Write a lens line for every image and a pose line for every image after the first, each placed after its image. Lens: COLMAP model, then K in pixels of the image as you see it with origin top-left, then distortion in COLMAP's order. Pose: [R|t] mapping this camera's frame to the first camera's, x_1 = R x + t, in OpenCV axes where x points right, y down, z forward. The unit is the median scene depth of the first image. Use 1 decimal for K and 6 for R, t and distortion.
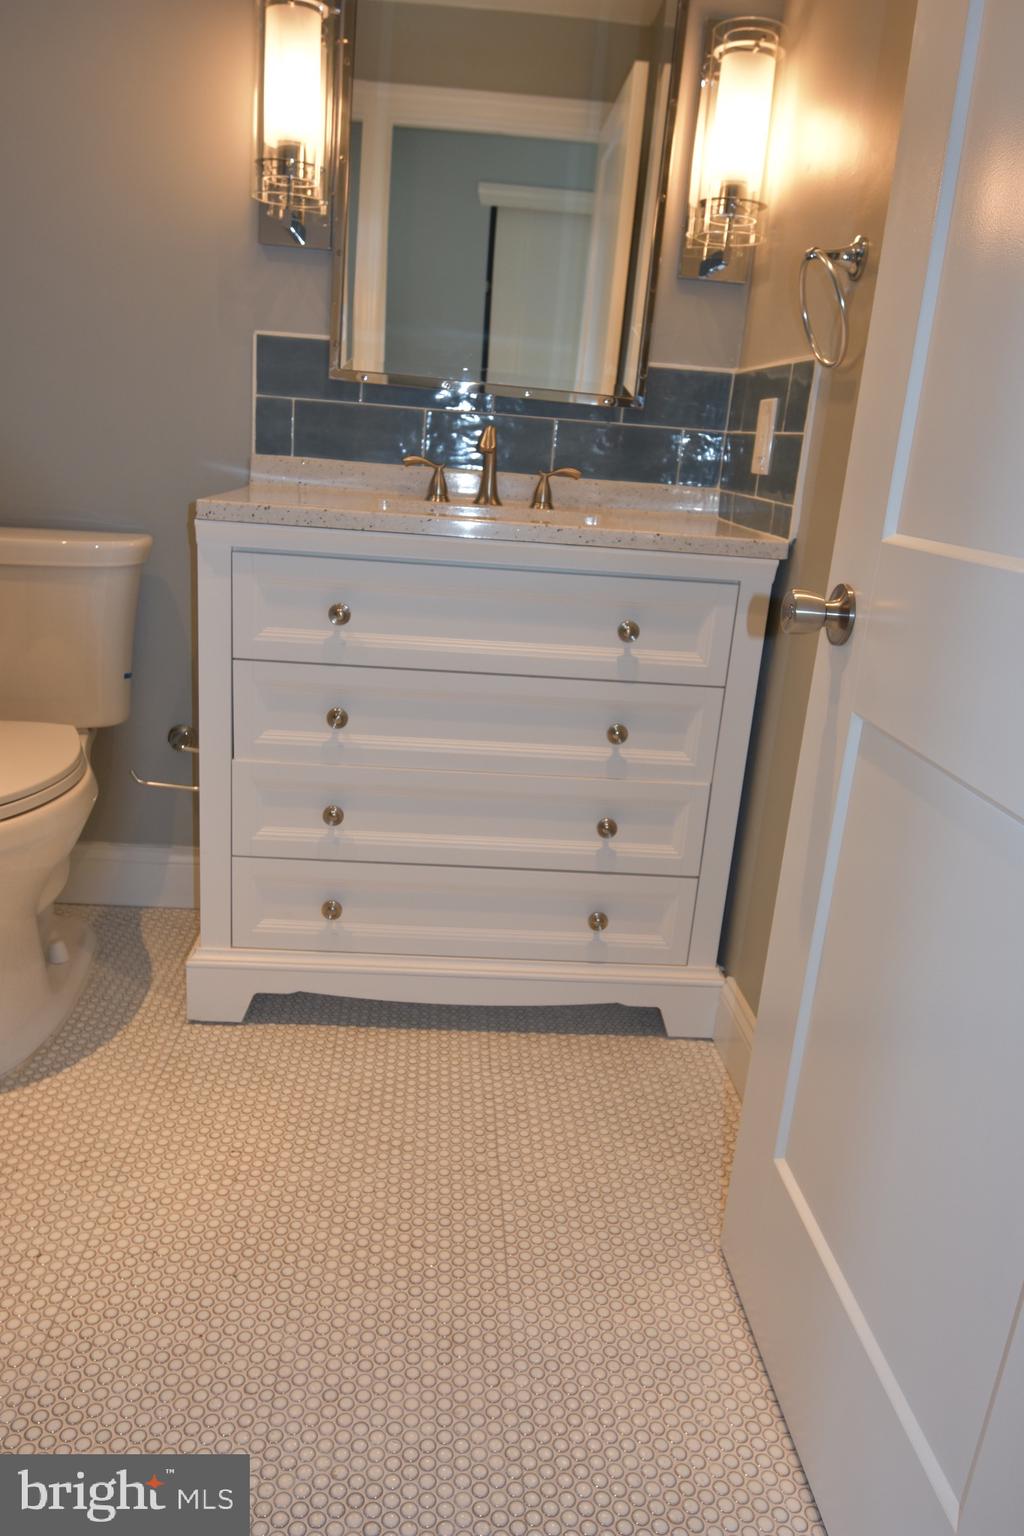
lens RADIAL K [[1078.6, 0, 508.0], [0, 1078.6, 764.1], [0, 0, 1]] dist [0.006859, -0.044881]
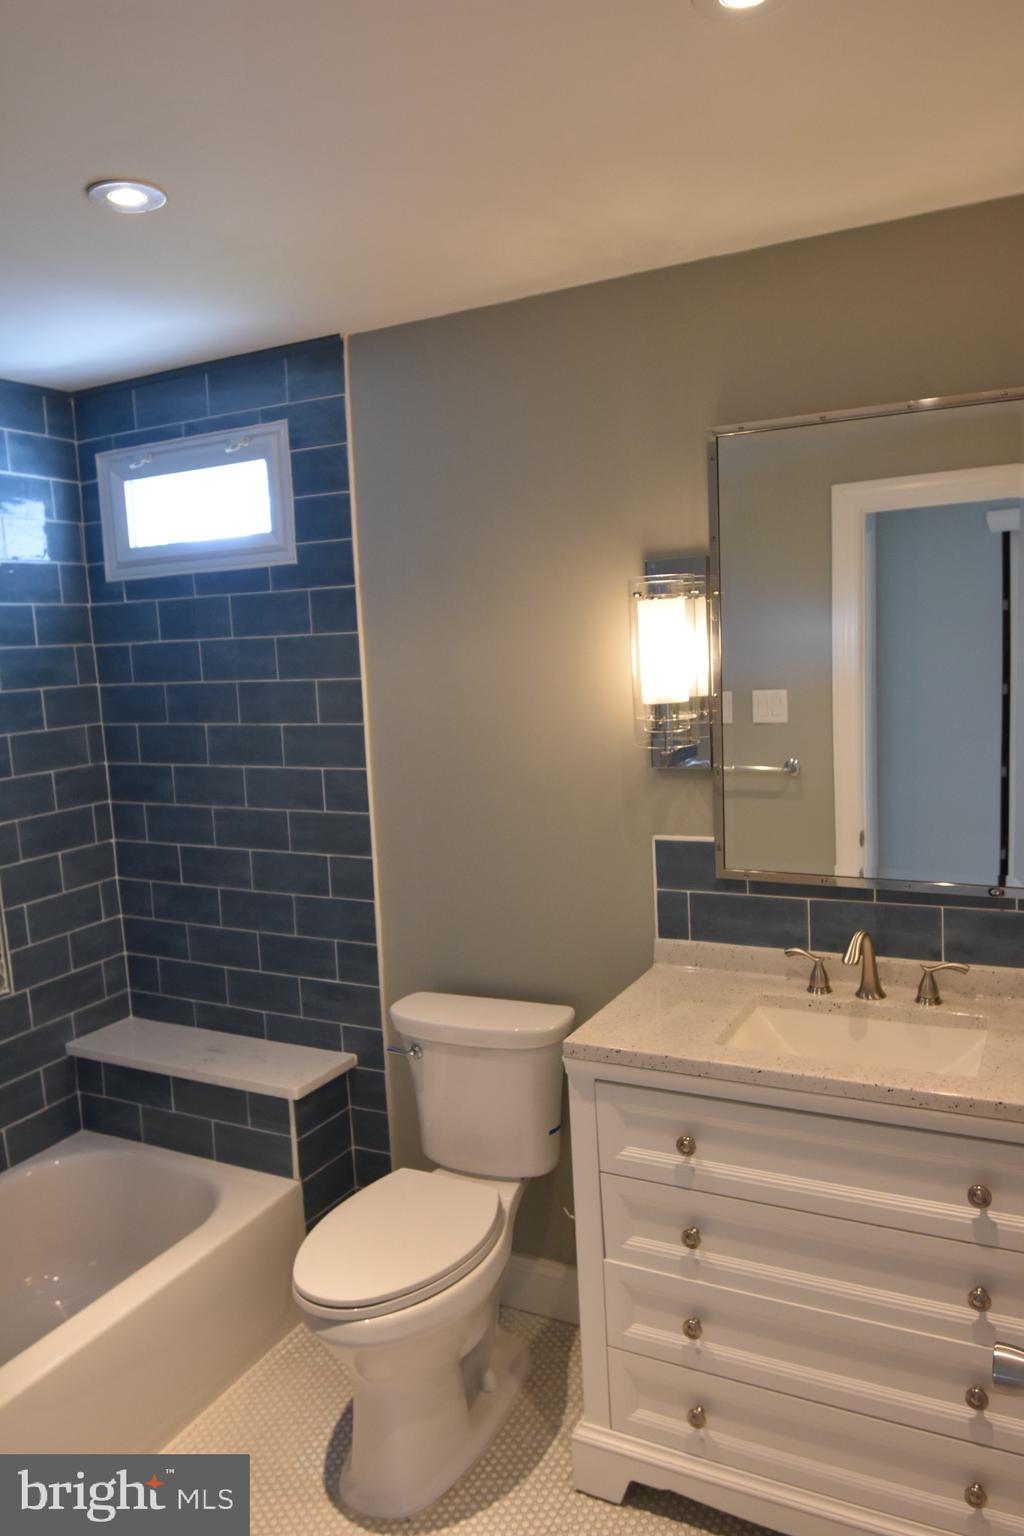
lens RADIAL K [[1078.6, 0, 518.8], [0, 1078.6, 777.2], [0, 0, 1]] dist [0.006859, -0.044881]
pose [[0.848111, -0.054198, -0.527038, 0.255489], [-0.033586, 0.987254, -0.155571, -0.290663], [0.528752, 0.149642, 0.835481, -0.035313]]
